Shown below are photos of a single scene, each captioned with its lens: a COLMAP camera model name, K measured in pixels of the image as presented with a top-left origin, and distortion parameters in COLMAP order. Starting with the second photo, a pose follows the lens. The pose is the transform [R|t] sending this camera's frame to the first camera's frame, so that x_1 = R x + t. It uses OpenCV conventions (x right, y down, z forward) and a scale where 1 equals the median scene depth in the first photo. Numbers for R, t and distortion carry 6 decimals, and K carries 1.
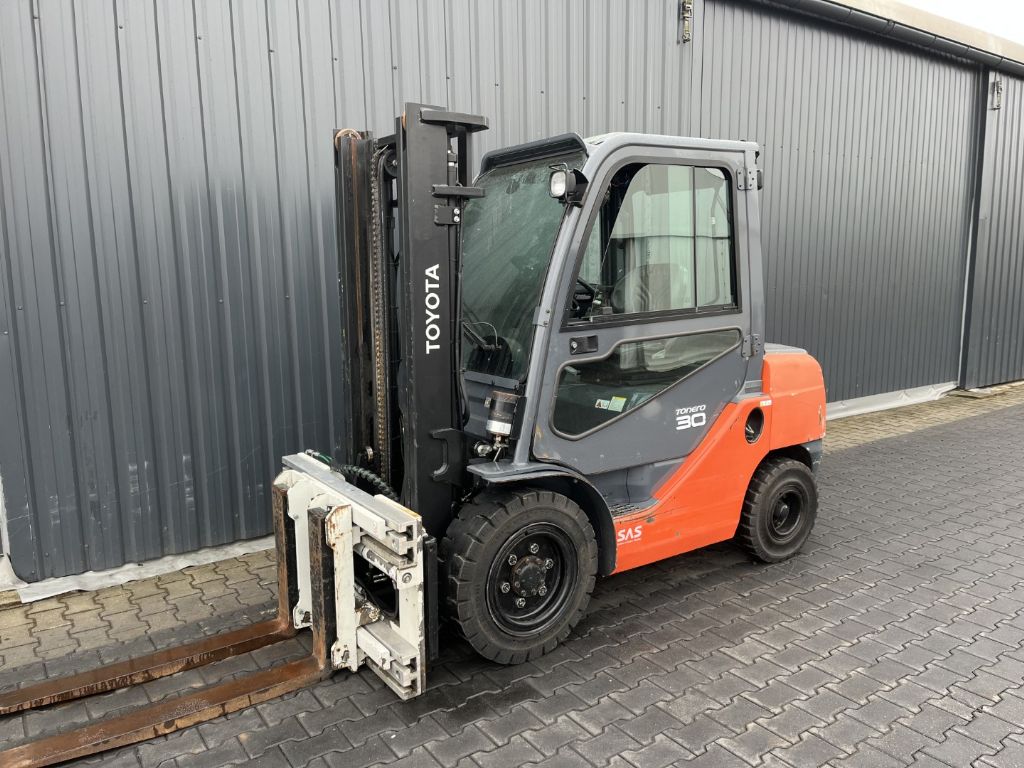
lens RADIAL K [[767.8, 0, 524.2], [0, 767.8, 380.7], [0, 0, 1]] dist [0.077955, -0.105345]
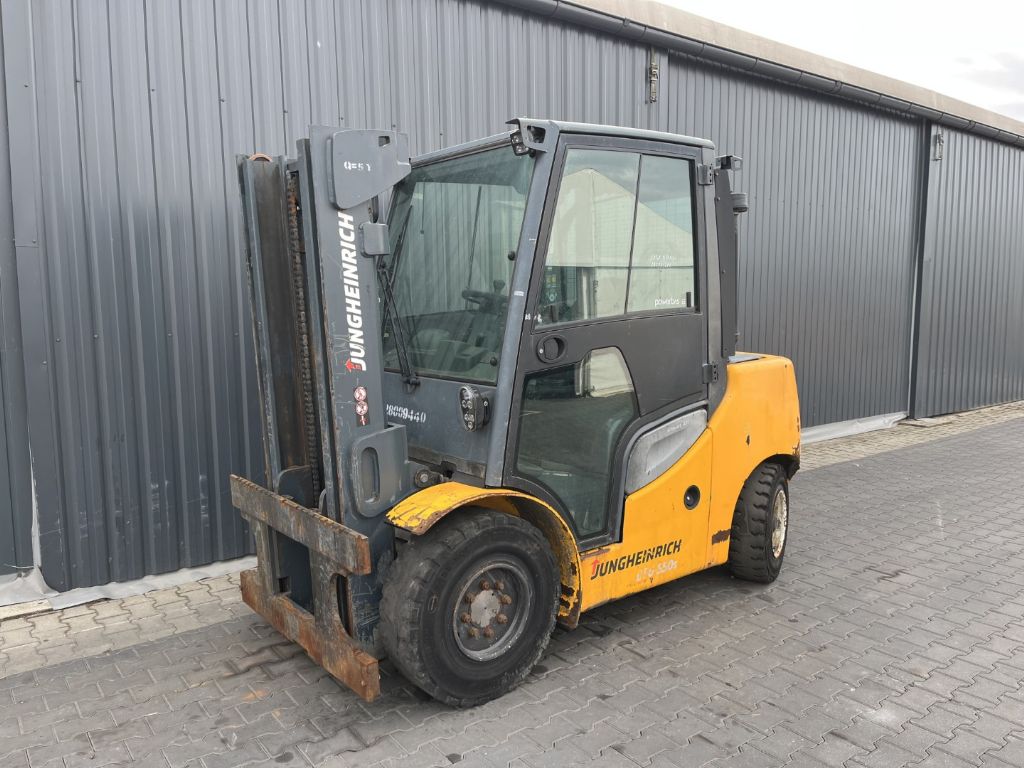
lens RADIAL K [[767.8, 0, 519.5], [0, 767.8, 384.4], [0, 0, 1]] dist [0.077955, -0.105345]
pose [[0.999429, 0.000050, 0.033786, -0.026312], [0.001307, 0.999194, -0.040120, 0.012696], [-0.033761, 0.040142, 0.998623, -0.106776]]
